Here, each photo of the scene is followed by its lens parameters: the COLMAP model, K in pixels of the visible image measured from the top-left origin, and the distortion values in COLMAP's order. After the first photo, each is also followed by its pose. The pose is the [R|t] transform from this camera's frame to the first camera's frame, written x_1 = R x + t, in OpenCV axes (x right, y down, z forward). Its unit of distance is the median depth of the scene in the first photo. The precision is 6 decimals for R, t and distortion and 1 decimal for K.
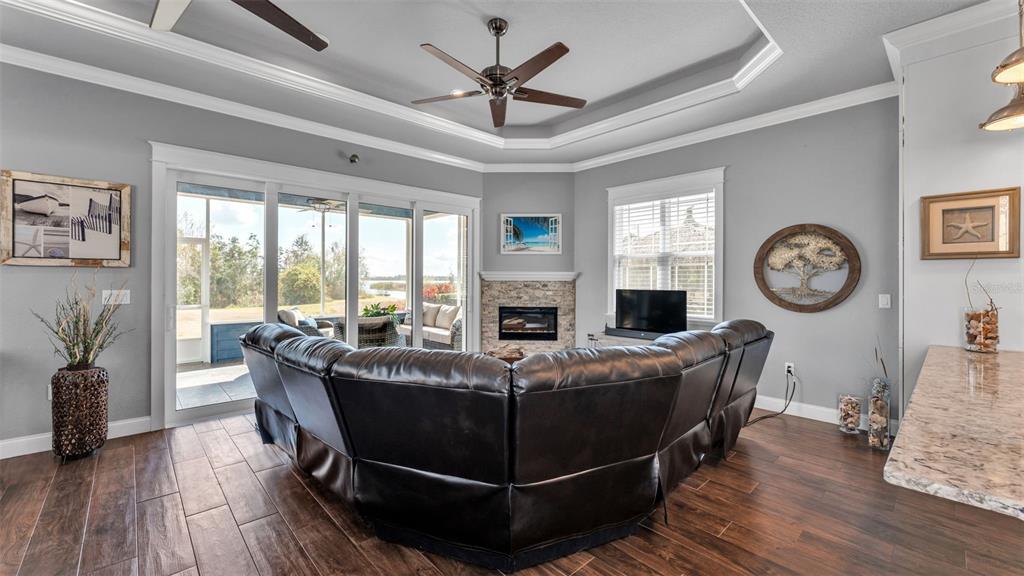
lens RADIAL K [[414.3, 0, 512.3], [0, 414.3, 281.9], [0, 0, 1]] dist [-0.000291, -0.000016]
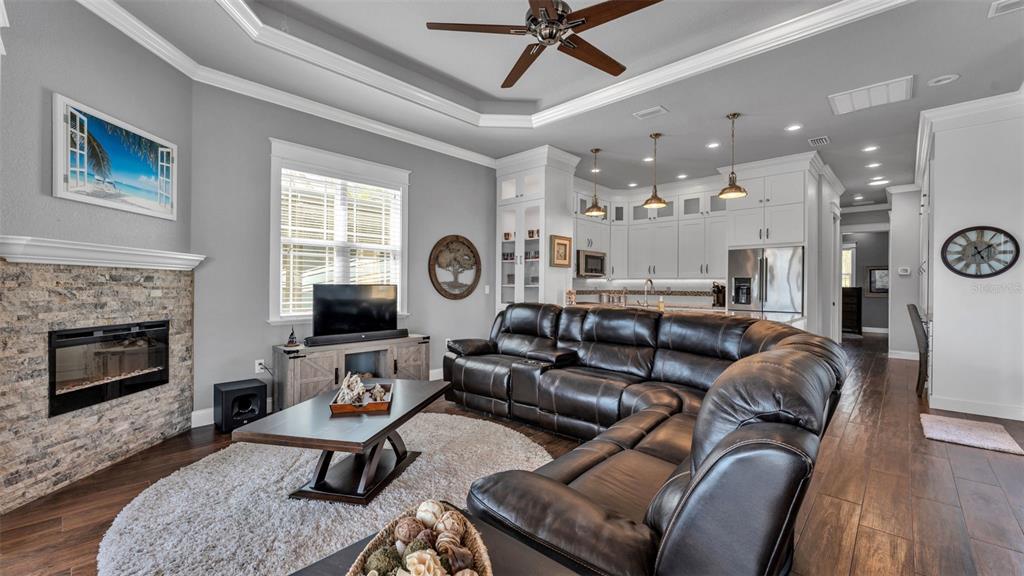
lens RADIAL K [[418.3, 0, 512.0], [0, 418.3, 288.0], [0, 0, 1]] dist [-0.000638, -0.000110]
pose [[-0.071427, -0.008445, 0.997410, -0.454124], [-0.001982, 0.999963, 0.008325, 0.015277], [-0.997444, -0.001382, -0.071441, 0.603565]]
